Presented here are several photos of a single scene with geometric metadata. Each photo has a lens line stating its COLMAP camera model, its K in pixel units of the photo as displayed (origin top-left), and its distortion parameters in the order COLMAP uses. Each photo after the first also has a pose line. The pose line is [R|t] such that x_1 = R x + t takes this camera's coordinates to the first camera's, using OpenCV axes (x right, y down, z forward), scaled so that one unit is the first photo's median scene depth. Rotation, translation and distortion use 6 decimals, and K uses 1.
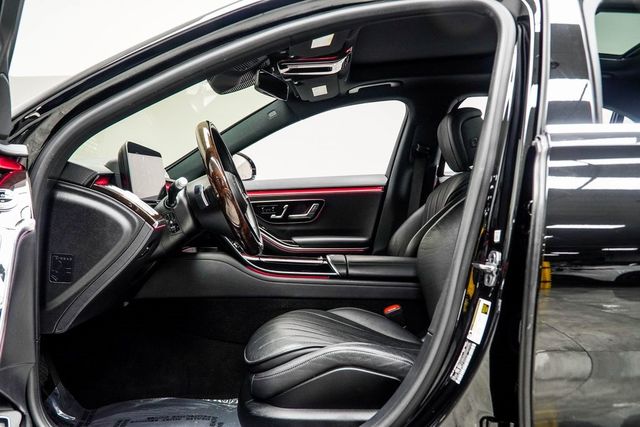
lens RADIAL K [[571.7, 0, 320.1], [0, 571.7, 213.4], [0, 0, 1]] dist [-0.007507, -0.001650]
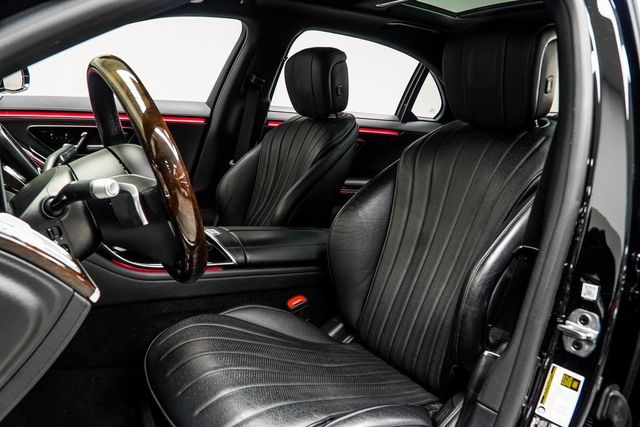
lens RADIAL K [[529.8, 0, 320.5], [0, 529.8, 213.2], [0, 0, 1]] dist [0.015983, -0.004330]
pose [[0.872828, -0.006823, 0.487981, -0.219525], [-0.086675, 0.981839, 0.168760, -0.093258], [-0.480270, -0.189594, 0.856385, 0.334133]]
